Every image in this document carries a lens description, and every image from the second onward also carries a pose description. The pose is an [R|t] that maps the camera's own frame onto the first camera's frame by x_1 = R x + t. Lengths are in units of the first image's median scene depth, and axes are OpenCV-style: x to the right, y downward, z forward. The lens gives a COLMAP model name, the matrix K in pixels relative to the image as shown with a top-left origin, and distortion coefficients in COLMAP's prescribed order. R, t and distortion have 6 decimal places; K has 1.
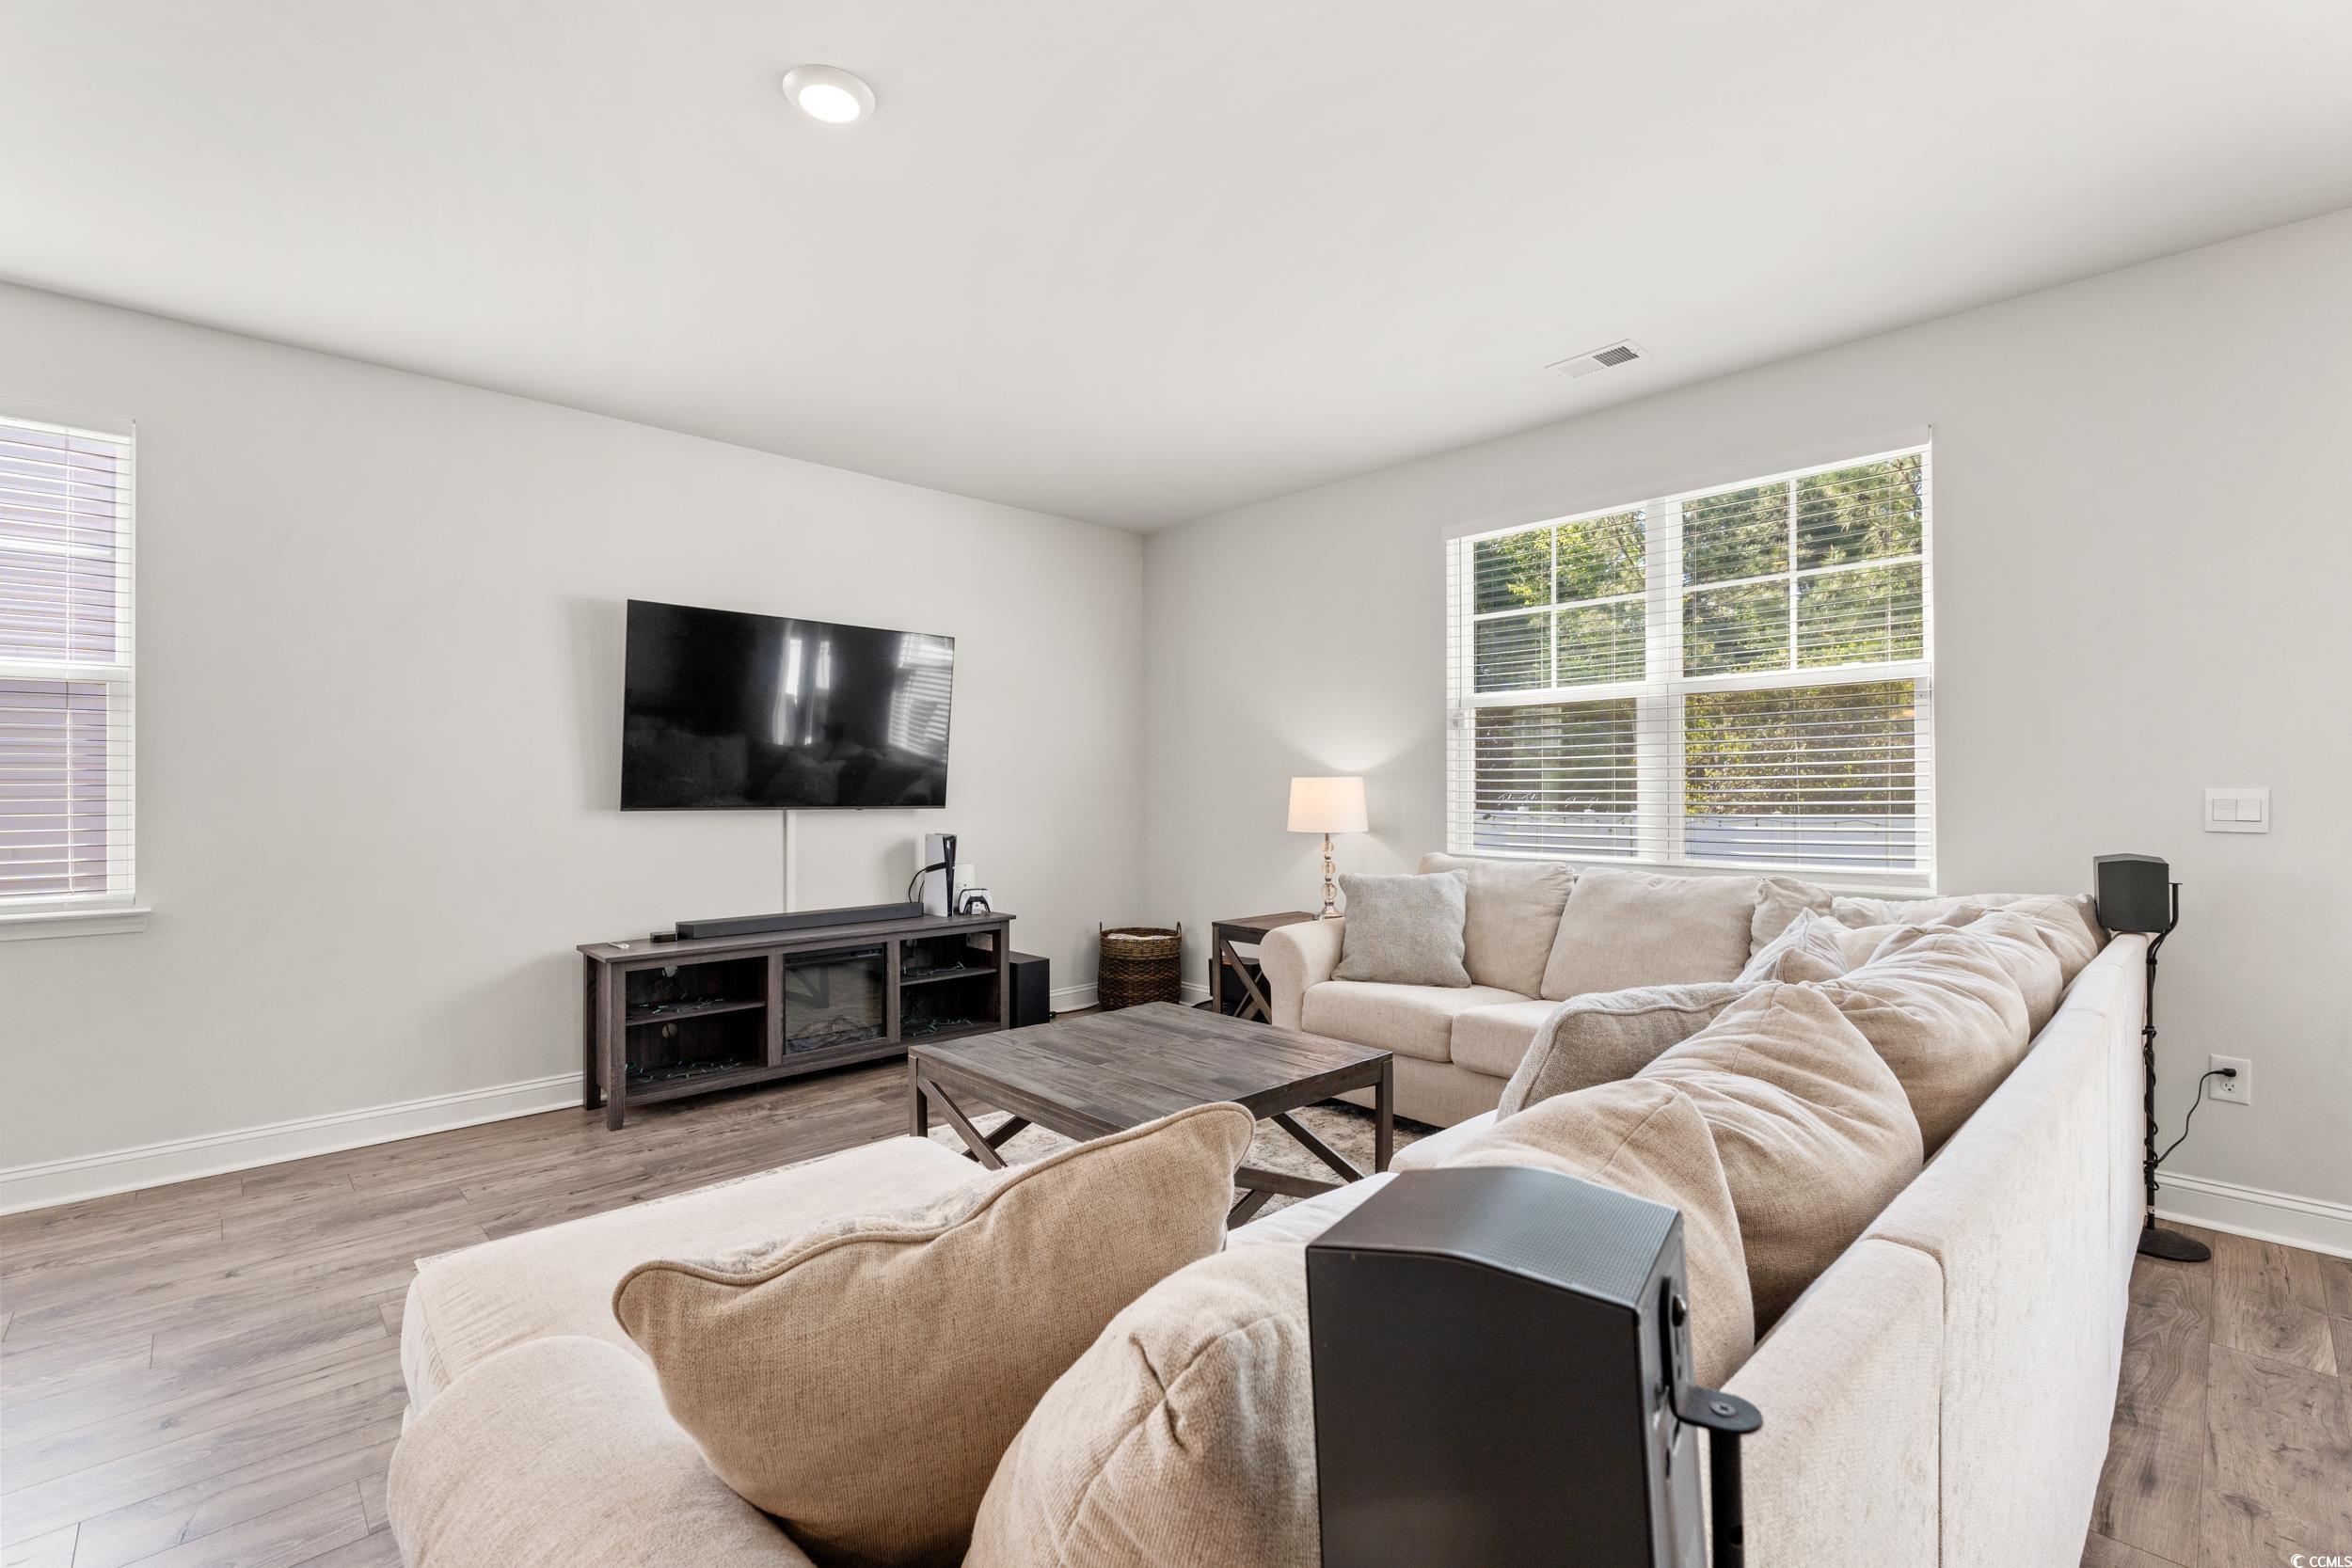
lens RADIAL K [[1036.4, 0, 1213.8], [0, 1036.4, 728.6], [0, 0, 1]] dist [-0.002017, -0.000754]
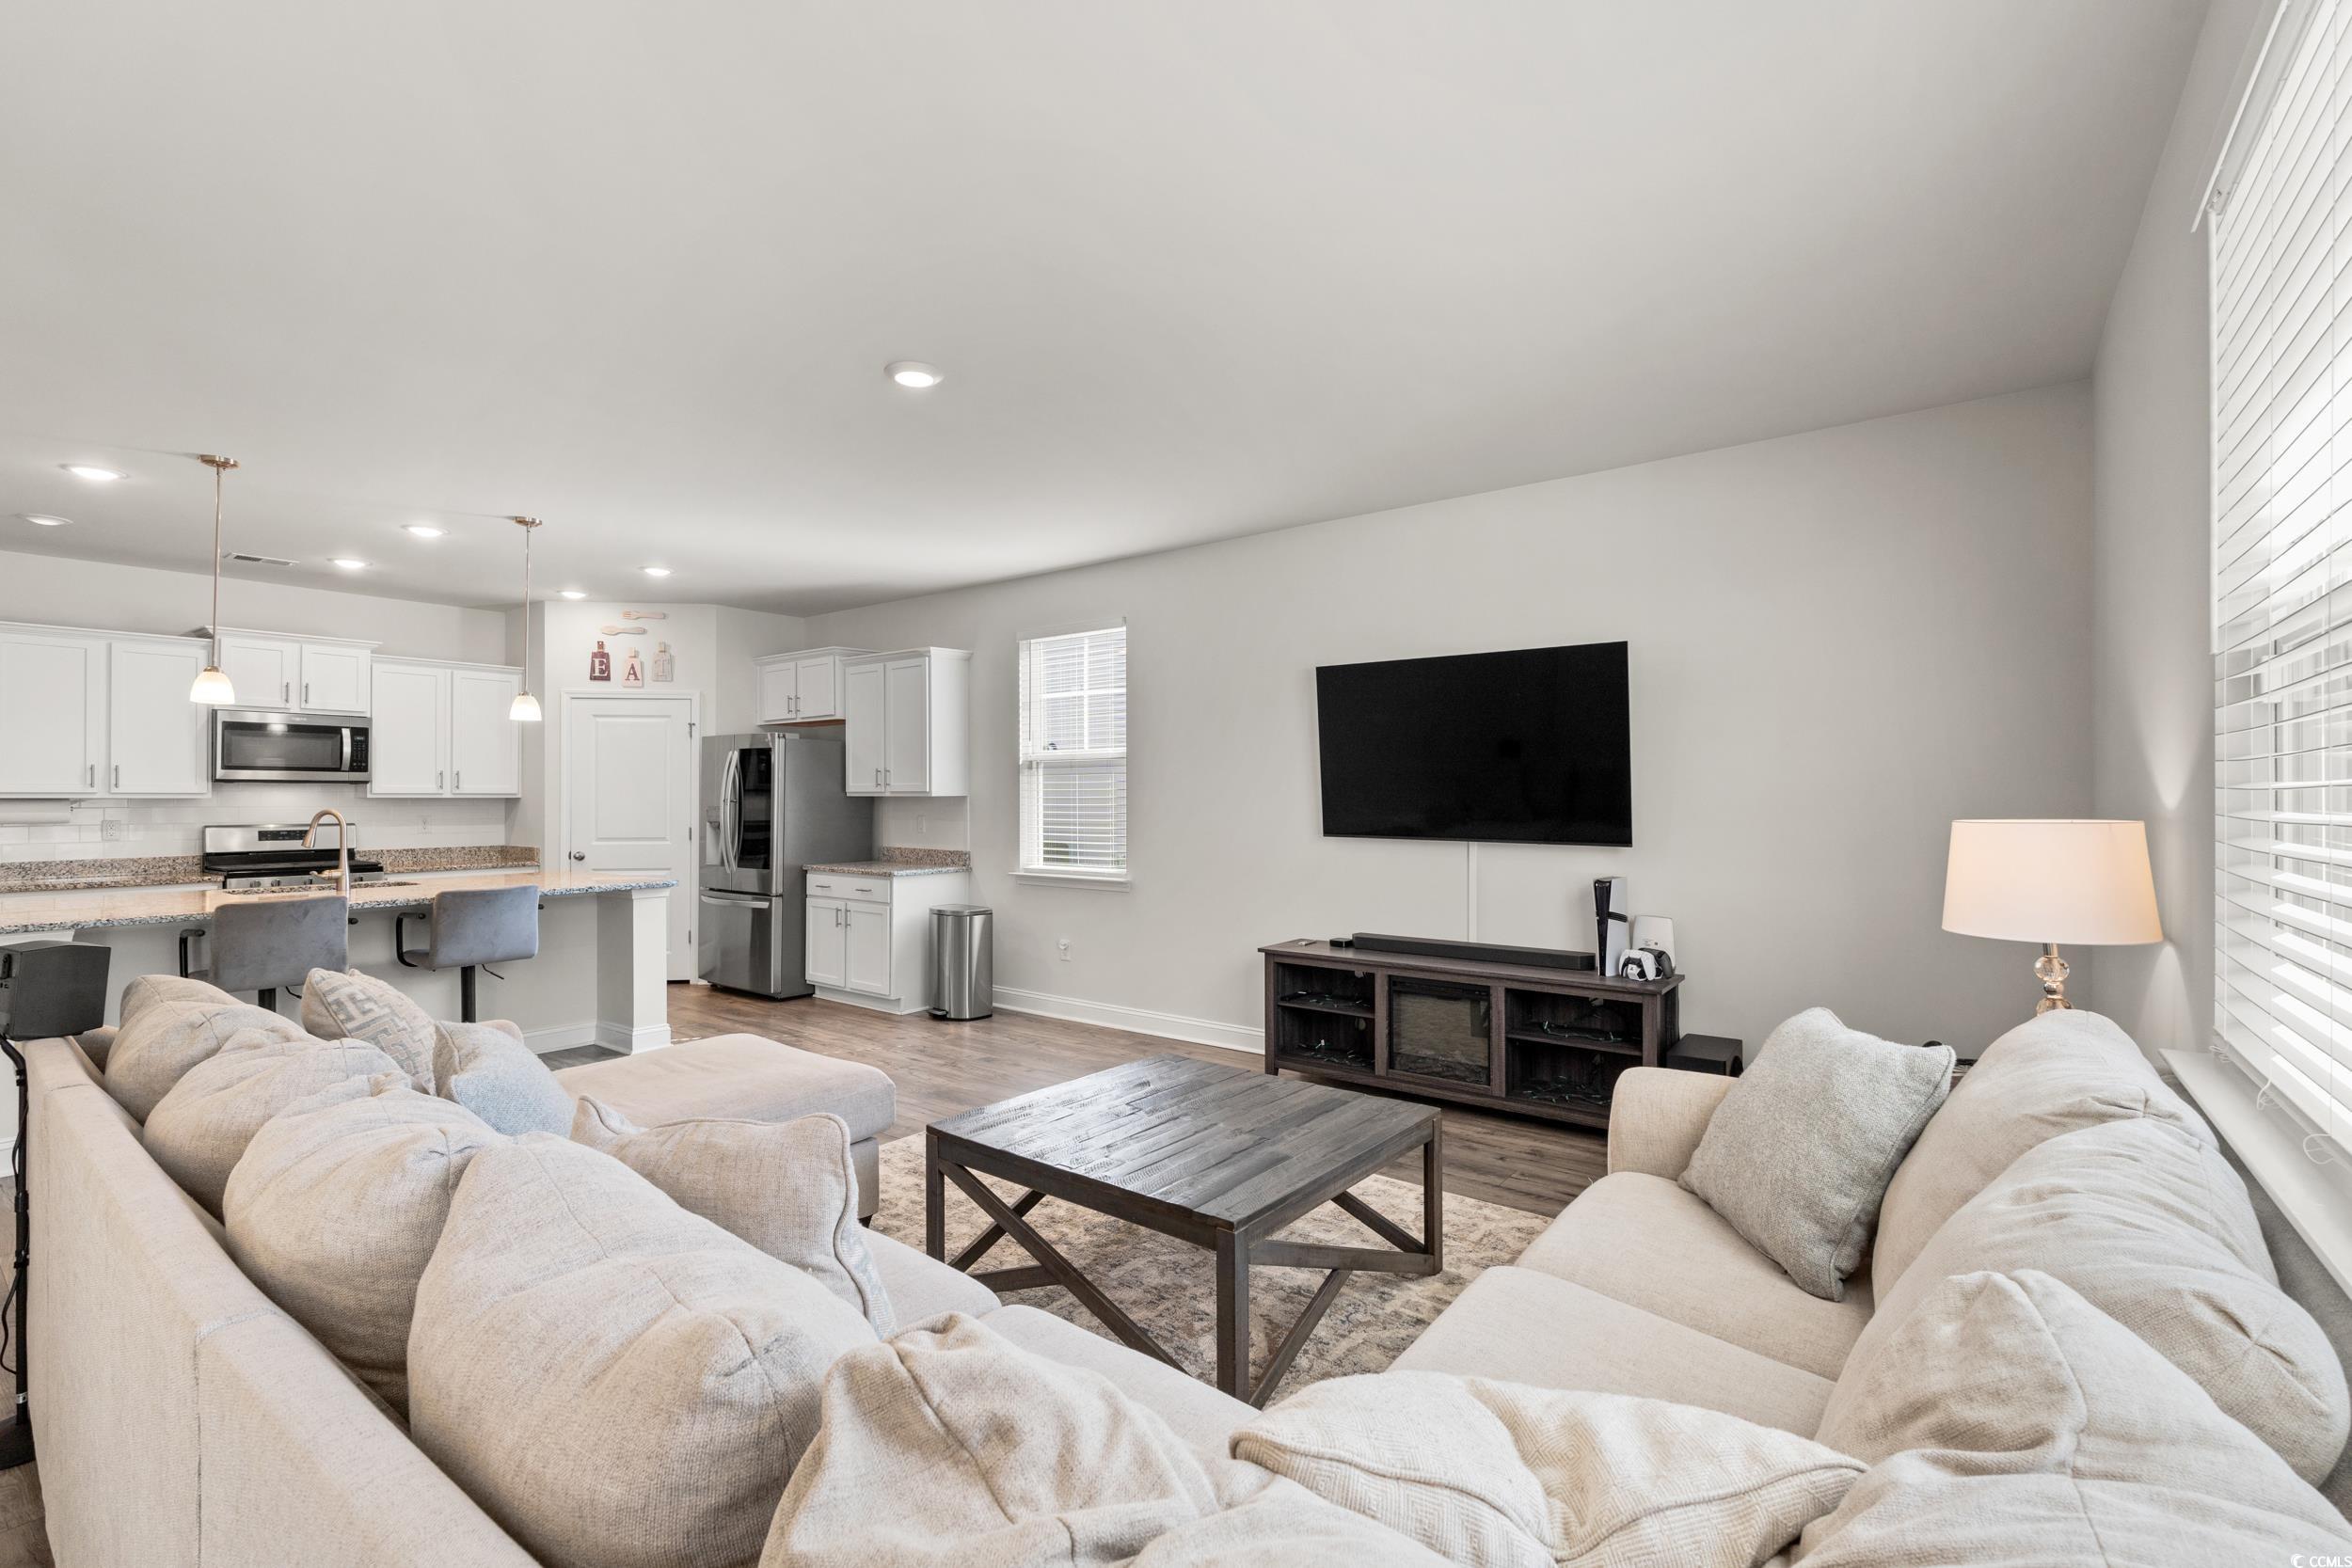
lens RADIAL K [[1036.4, 0, 1138.2], [0, 1036.4, 786.0], [0, 0, 1]] dist [-0.002017, -0.000754]
pose [[0.120820, -0.006270, -0.992655, 0.640276], [0.062877, 0.998020, 0.001349, 0.001075], [0.990681, -0.062578, 0.120975, 0.624072]]
